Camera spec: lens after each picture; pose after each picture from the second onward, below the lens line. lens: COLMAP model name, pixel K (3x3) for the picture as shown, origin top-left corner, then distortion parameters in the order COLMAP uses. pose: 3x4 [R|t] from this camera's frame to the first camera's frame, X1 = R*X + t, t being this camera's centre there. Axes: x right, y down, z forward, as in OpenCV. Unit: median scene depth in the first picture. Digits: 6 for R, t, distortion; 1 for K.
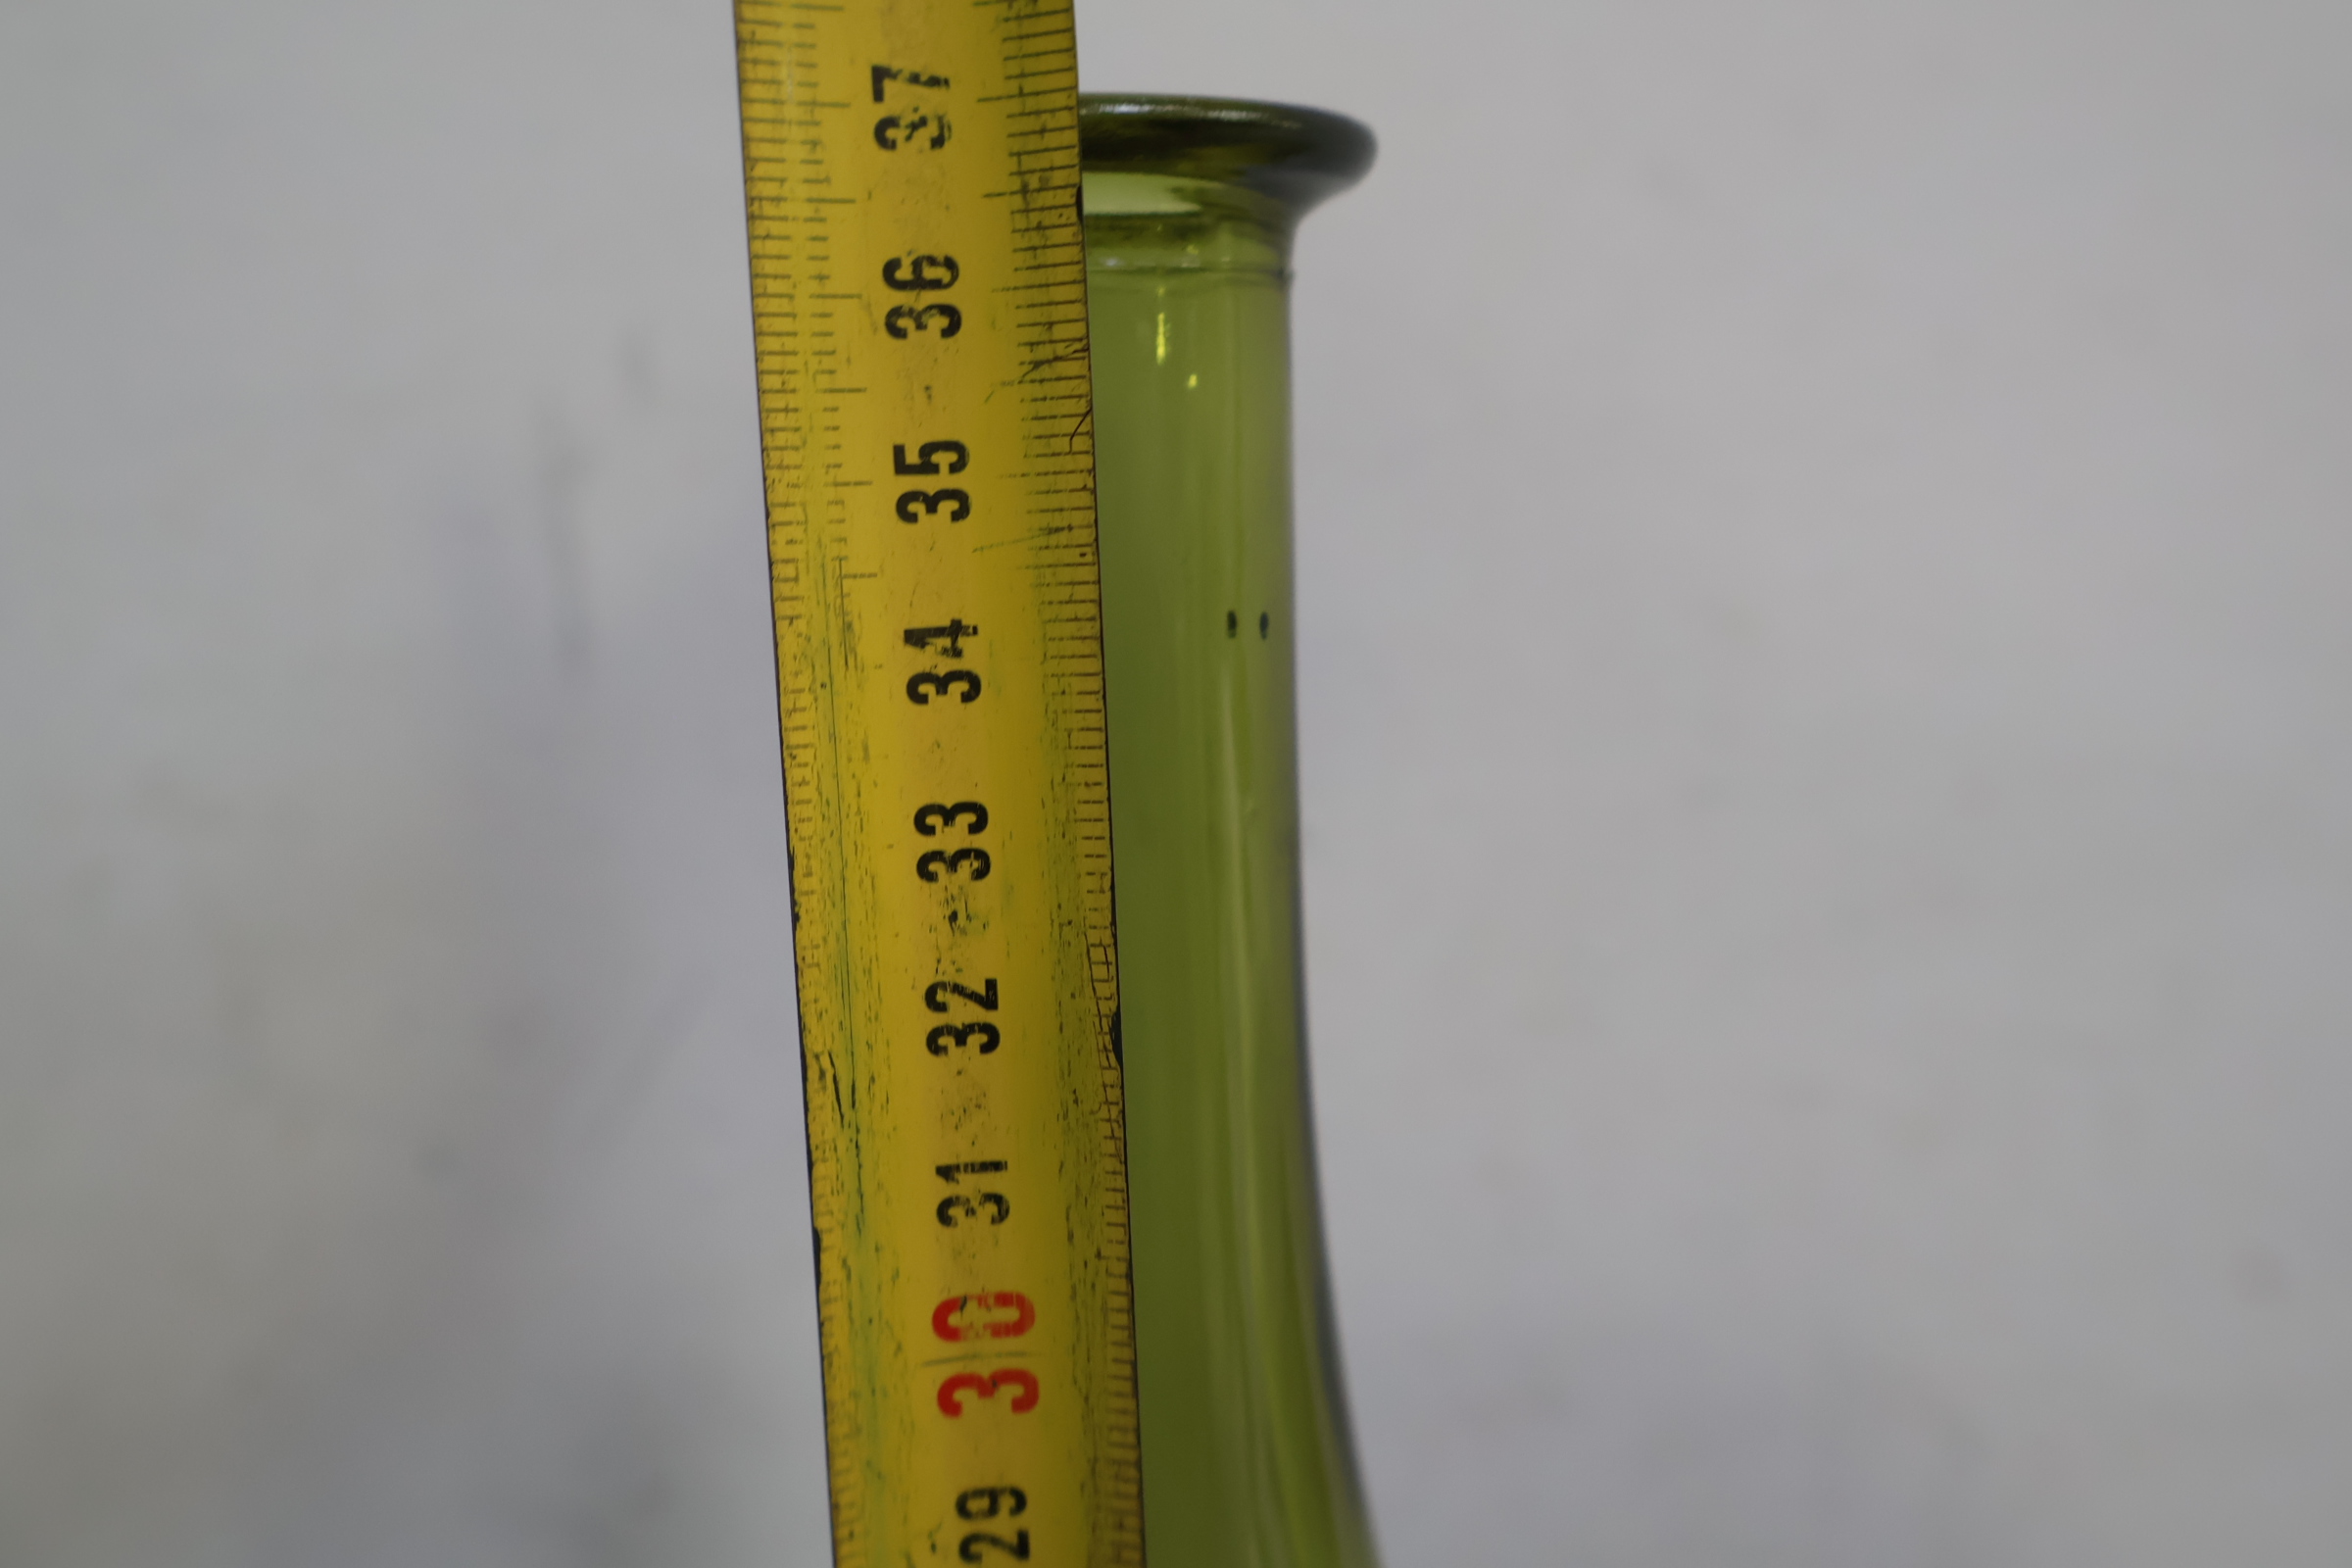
lens RADIAL K [[2058.9, 0, 1177.0], [0, 2058.9, 783.6], [0, 0, 1]] dist [0.011572, 0.003776]
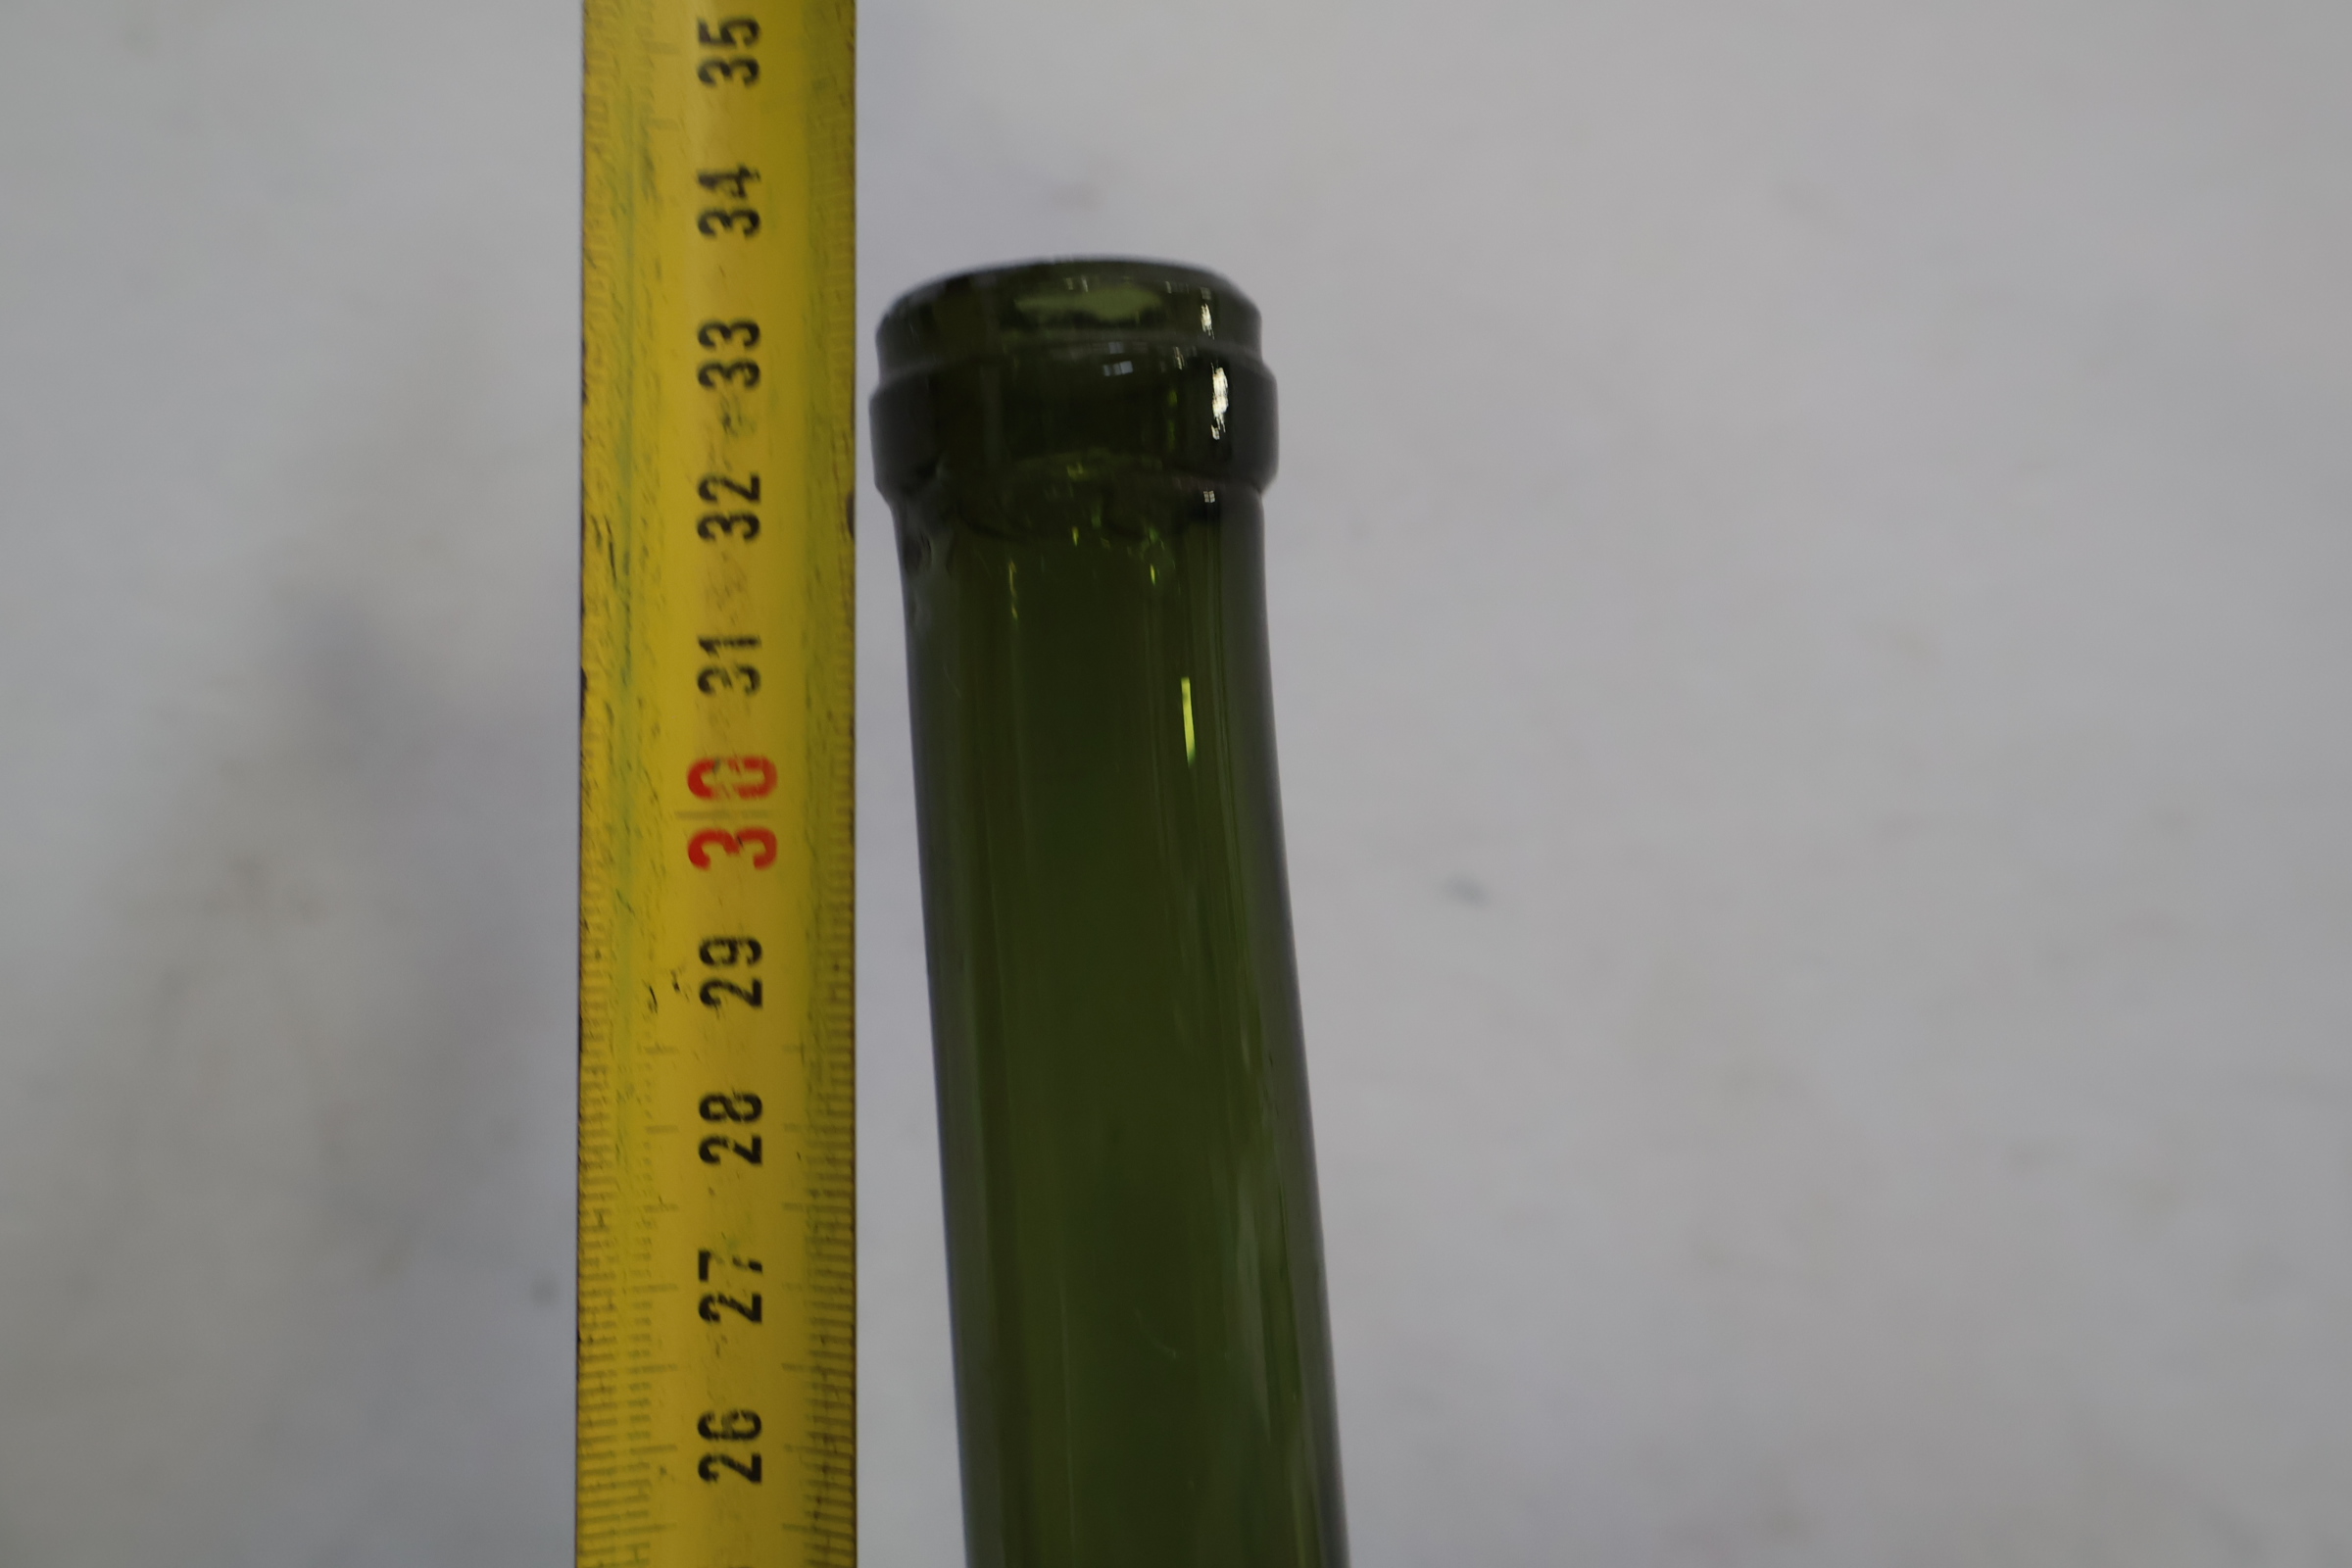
lens RADIAL K [[2058.9, 0, 1175.4], [0, 2058.9, 784.3], [0, 0, 1]] dist [0.011572, 0.003776]
pose [[0.989861, 0.029777, -0.138886, 0.308090], [-0.050253, 0.987956, -0.146350, 0.424277], [0.132856, 0.151845, 0.979435, -0.069013]]
